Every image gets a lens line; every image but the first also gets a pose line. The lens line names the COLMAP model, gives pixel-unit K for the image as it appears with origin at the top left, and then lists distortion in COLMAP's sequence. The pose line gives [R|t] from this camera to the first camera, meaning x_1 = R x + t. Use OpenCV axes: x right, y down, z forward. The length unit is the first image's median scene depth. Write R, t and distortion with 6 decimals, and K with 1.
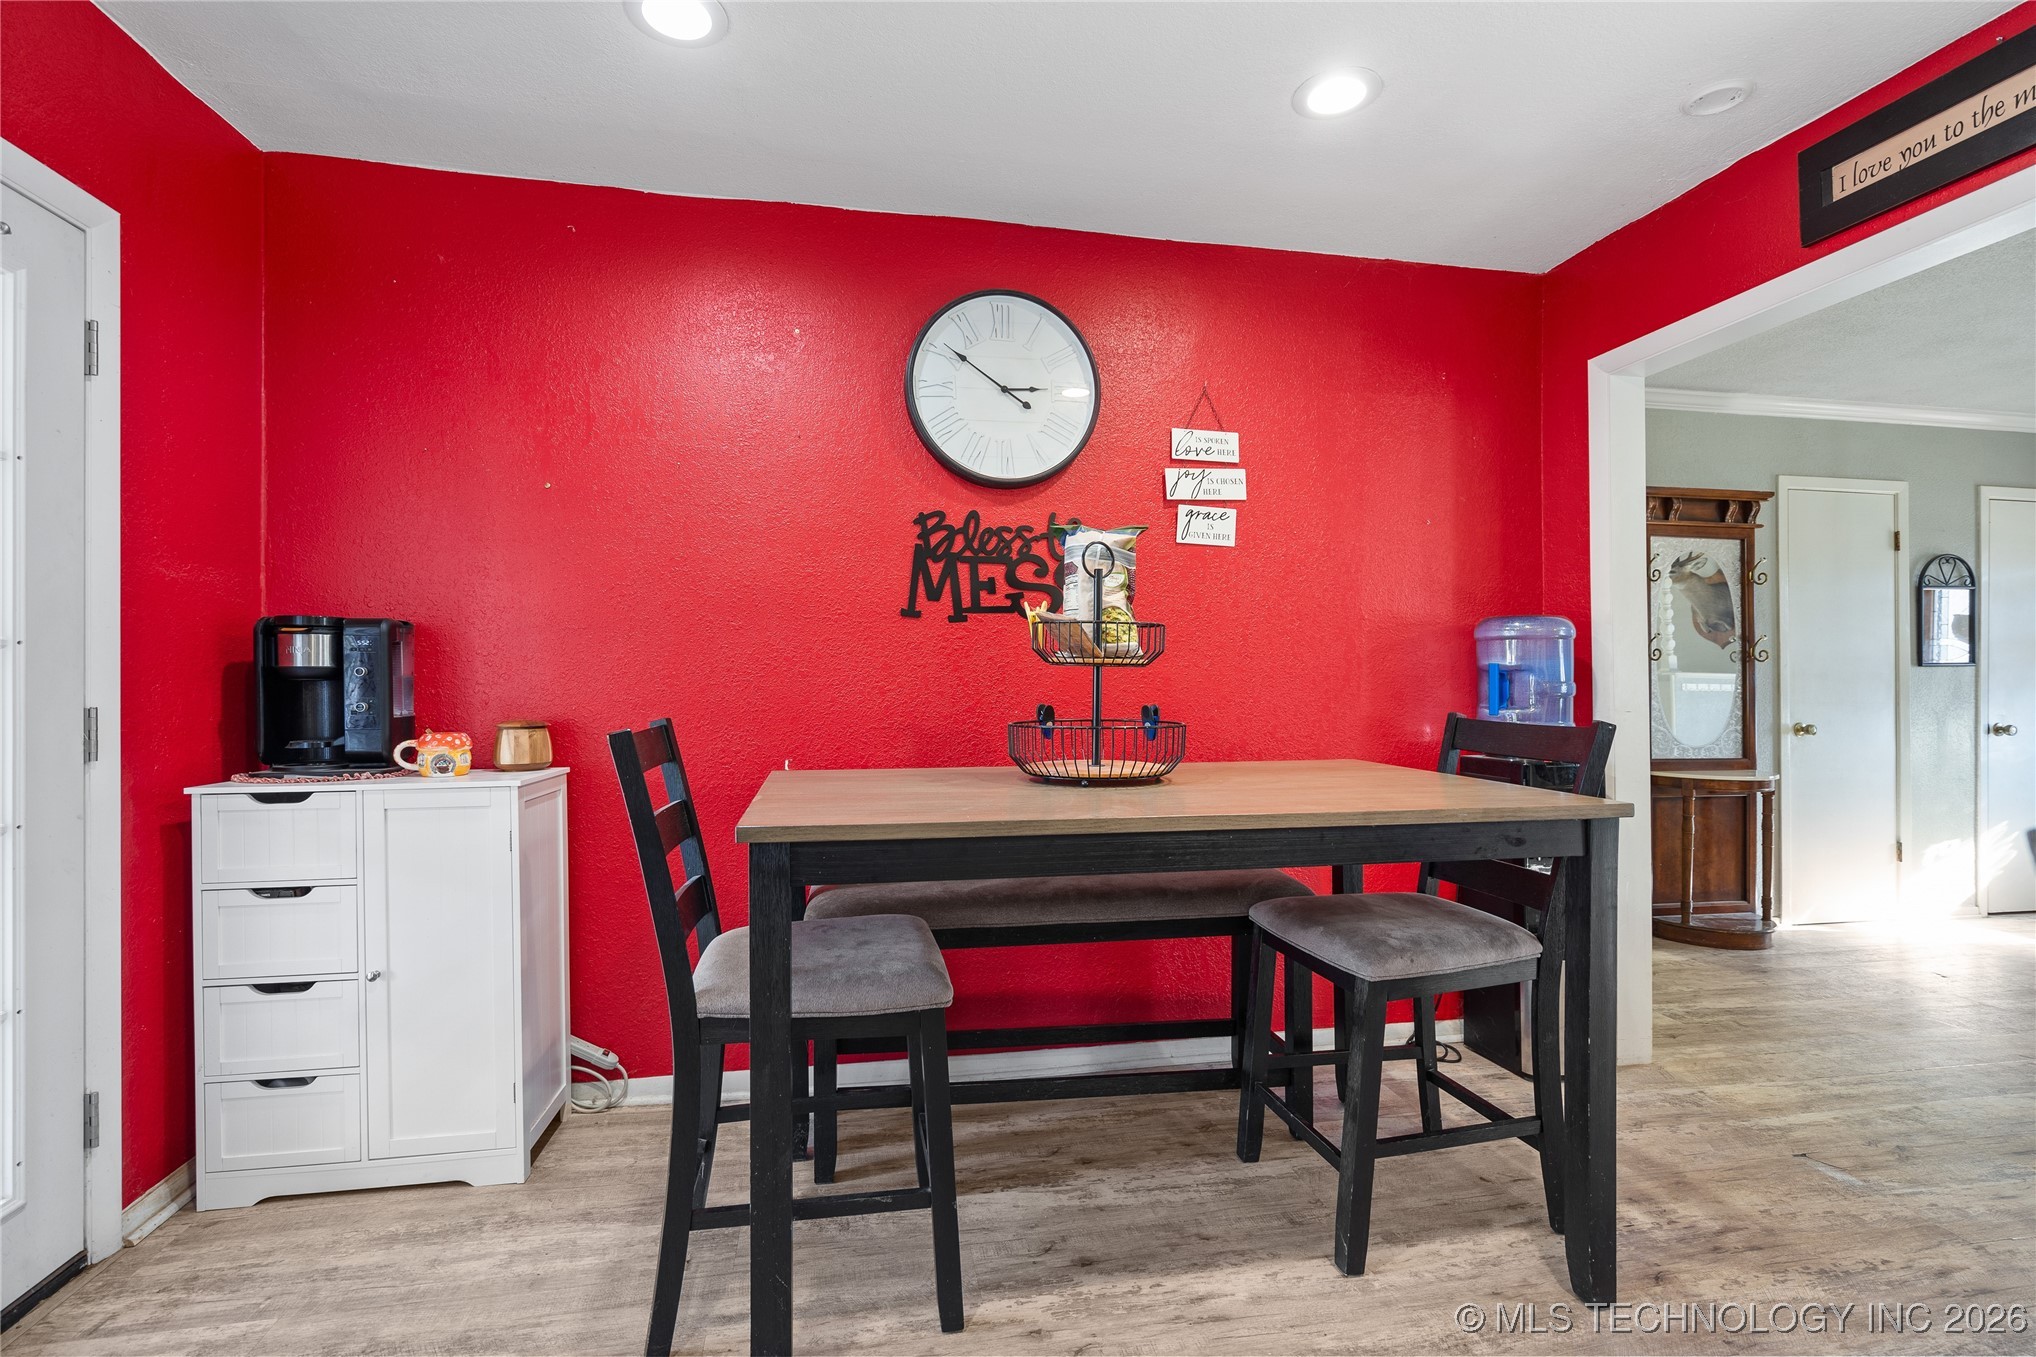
lens RADIAL K [[965.5, 0, 1023.0], [0, 965.5, 679.0], [0, 0, 1]] dist [0.002602, 0.000345]
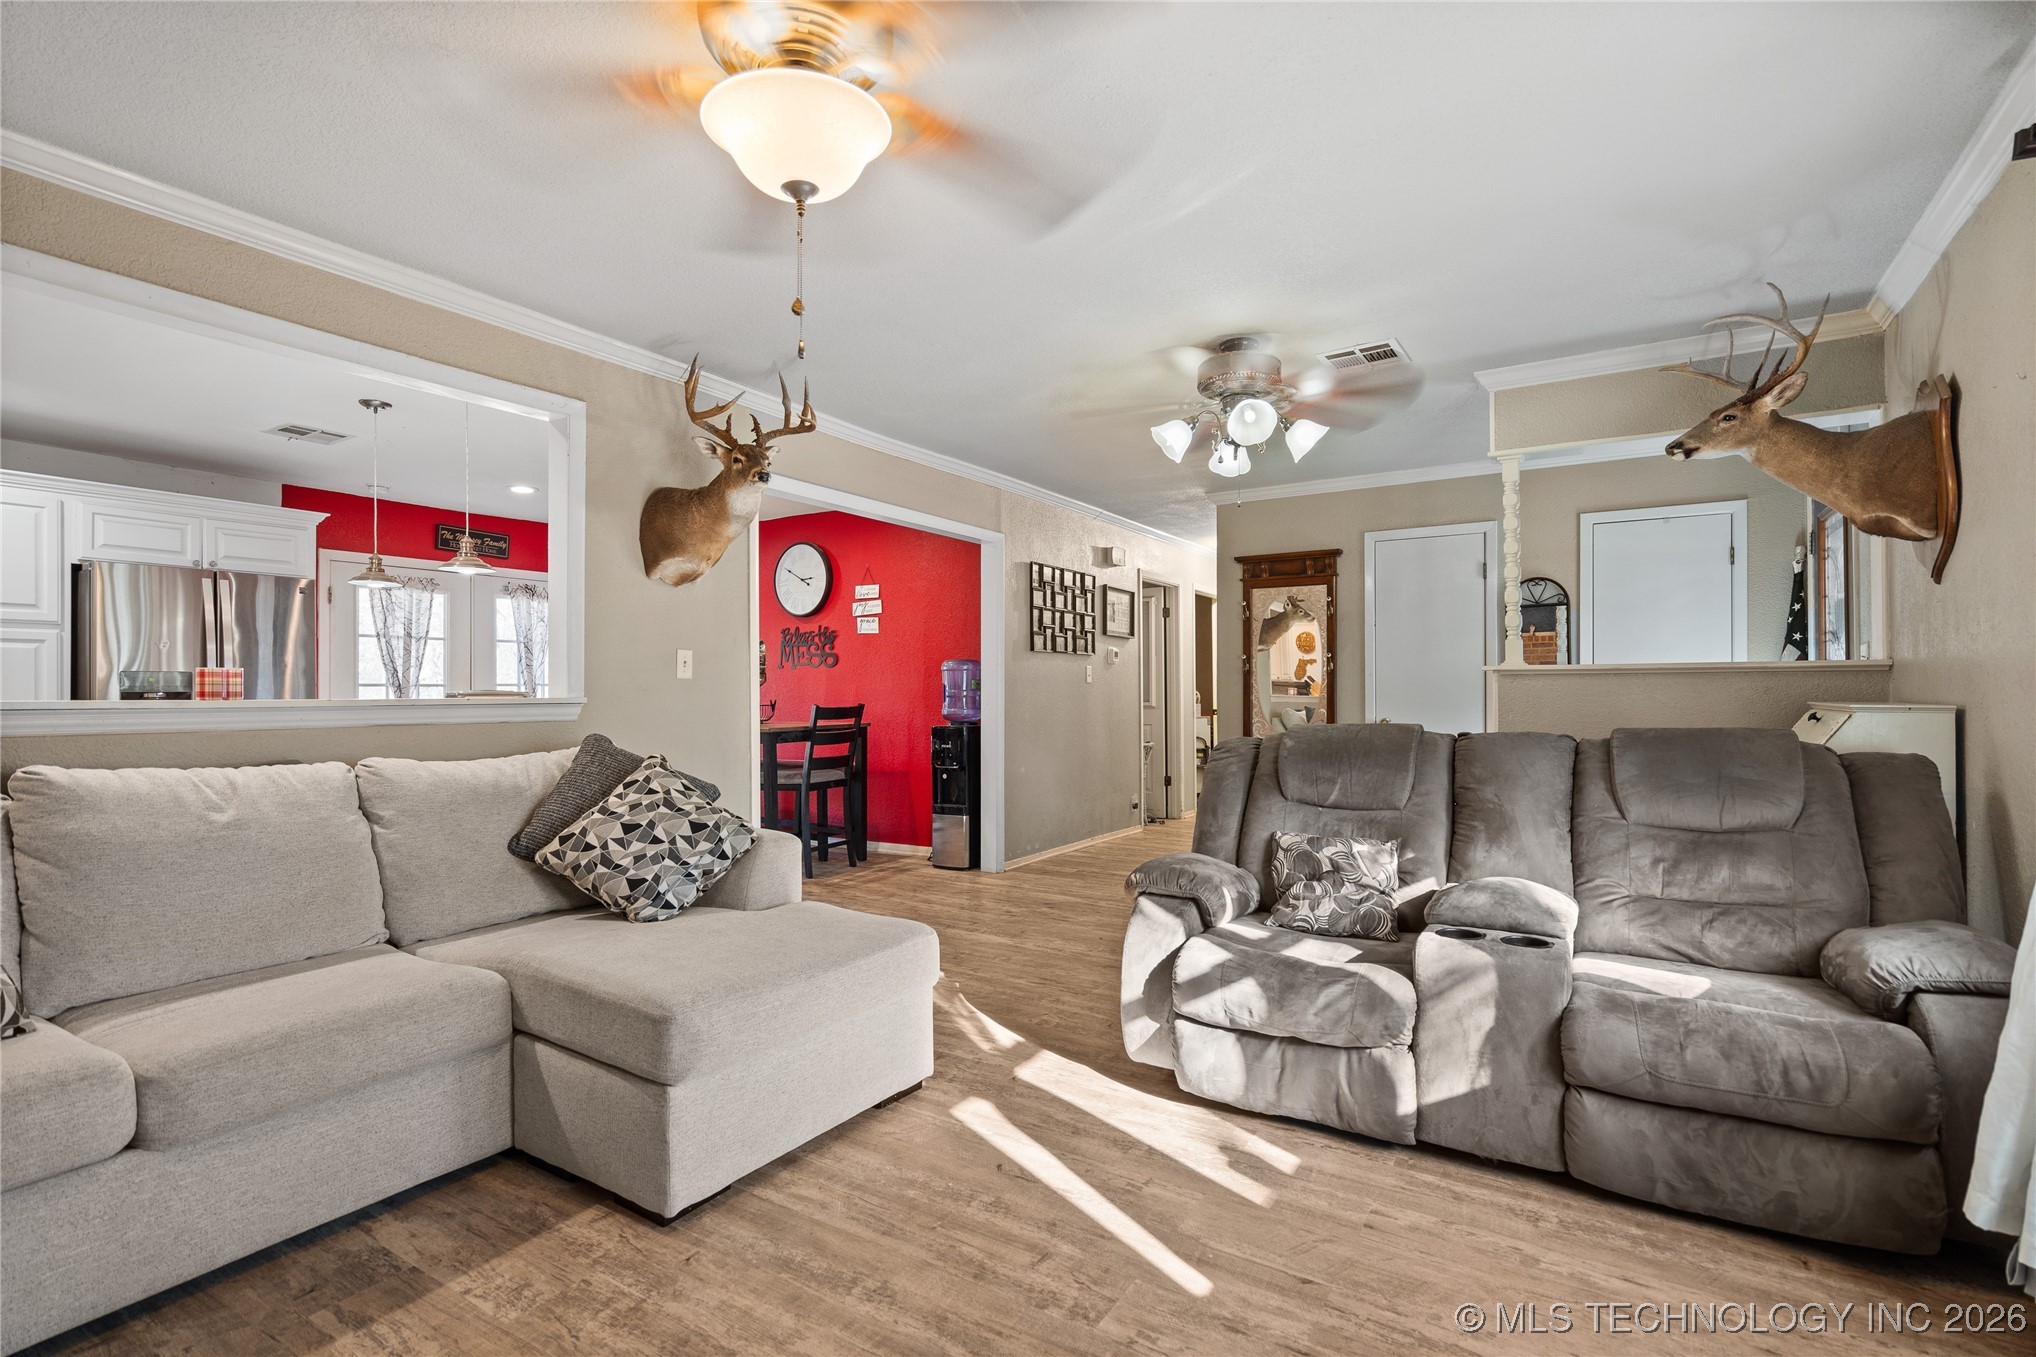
lens RADIAL K [[943.8, 0, 1021.8], [0, 943.8, 693.8], [0, 0, 1]] dist [0.003103, 0.000485]
pose [[0.730696, -0.002899, -0.682697, 2.135107], [0.010541, 0.999920, 0.007036, -0.001531], [0.682622, -0.012338, 0.730668, -0.467492]]
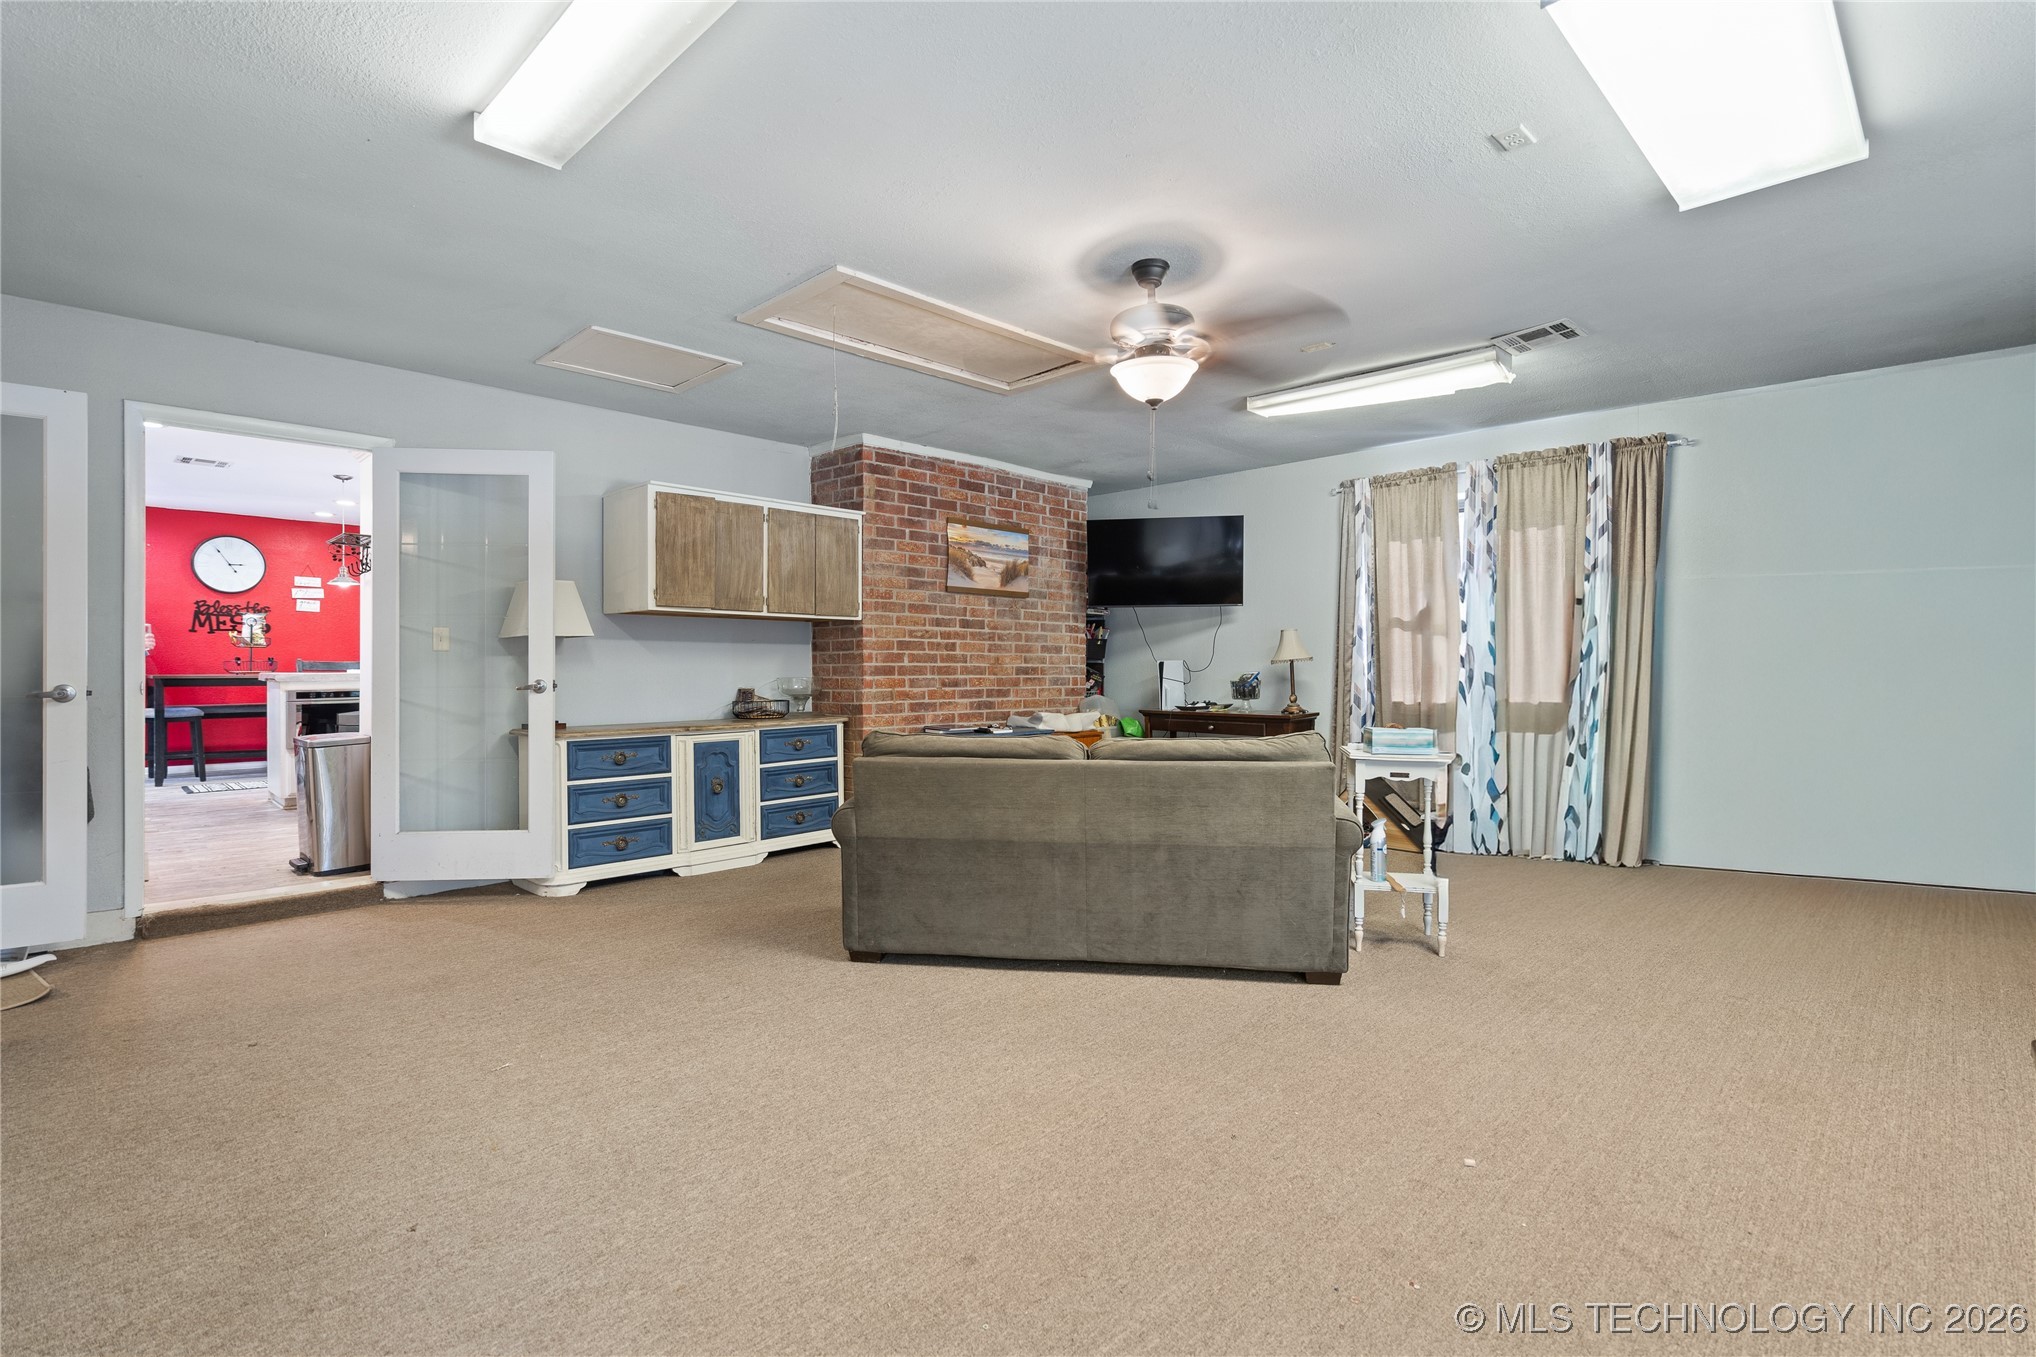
lens RADIAL K [[961.5, 0, 1021.2], [0, 961.5, 663.5], [0, 0, 1]] dist [0.001972, 0.000332]
pose [[0.828804, 0.001881, 0.559536, 0.384055], [-0.007123, 0.999949, 0.007190, 0.000908], [-0.559494, -0.009945, 0.828775, -3.275229]]
